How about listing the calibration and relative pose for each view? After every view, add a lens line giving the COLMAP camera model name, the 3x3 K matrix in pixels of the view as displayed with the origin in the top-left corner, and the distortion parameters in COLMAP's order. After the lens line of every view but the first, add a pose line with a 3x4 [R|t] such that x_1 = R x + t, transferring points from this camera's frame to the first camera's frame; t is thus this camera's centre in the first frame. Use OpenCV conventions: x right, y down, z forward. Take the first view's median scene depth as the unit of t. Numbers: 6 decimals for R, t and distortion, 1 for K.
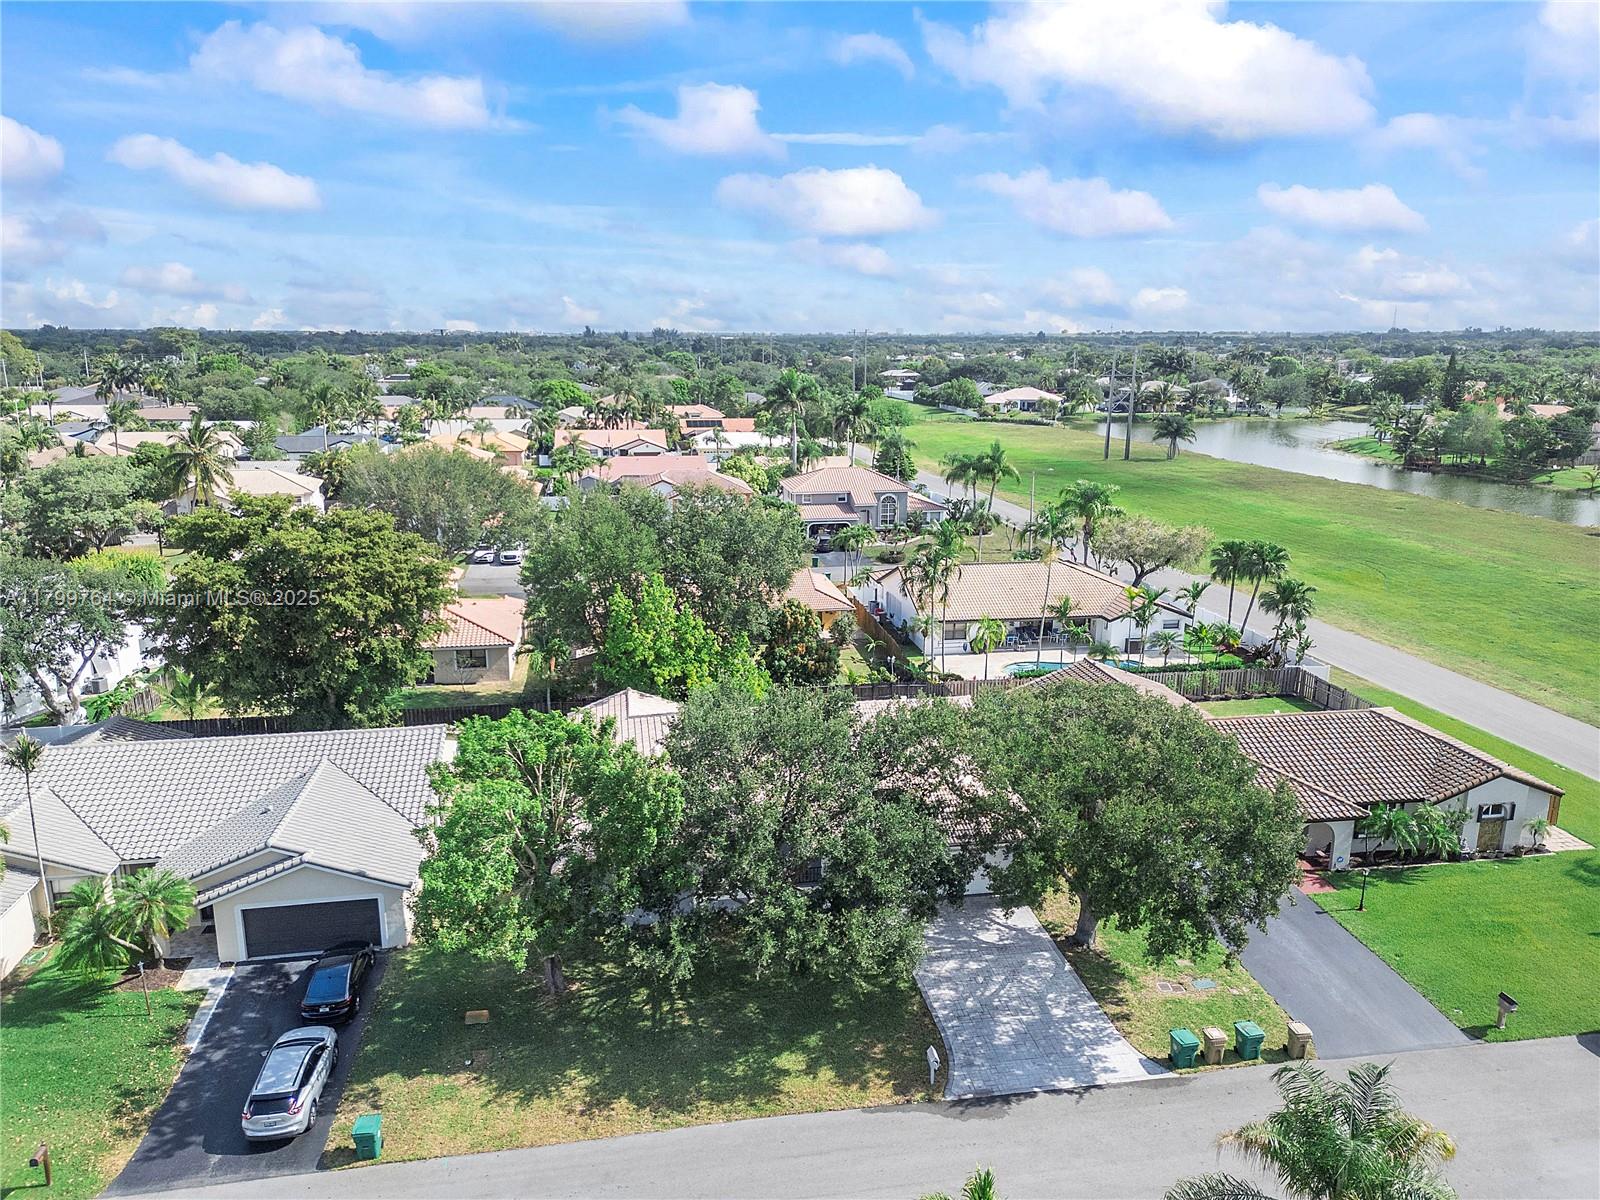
lens RADIAL K [[1131.5, 0, 813.7], [0, 1131.5, 644.8], [0, 0, 1]] dist [0.062969, -0.043644]
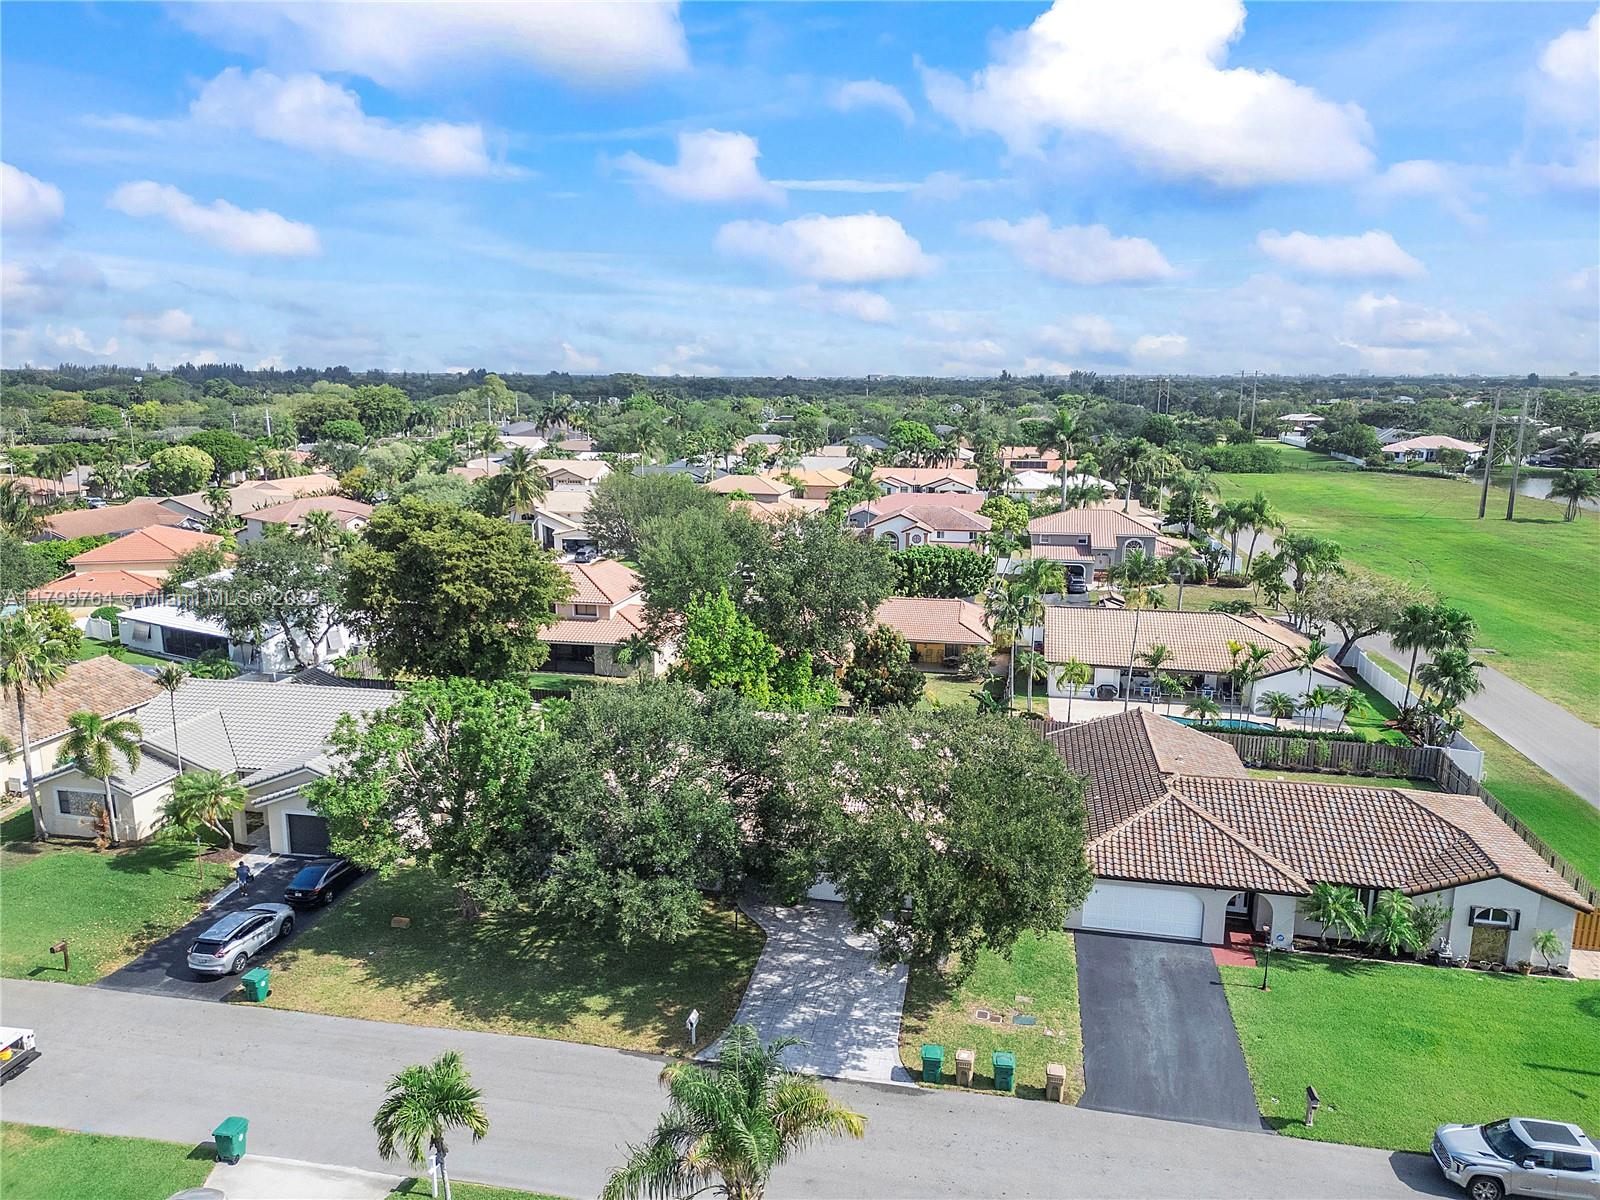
lens RADIAL K [[1131.5, 0, 788.6], [0, 1131.5, 615.3], [0, 0, 1]] dist [0.062969, -0.043644]
pose [[0.934077, 0.077386, -0.348586, 0.375638], [-0.098107, 0.994283, -0.042159, 0.005539], [0.343330, 0.073578, 0.936328, -0.025483]]
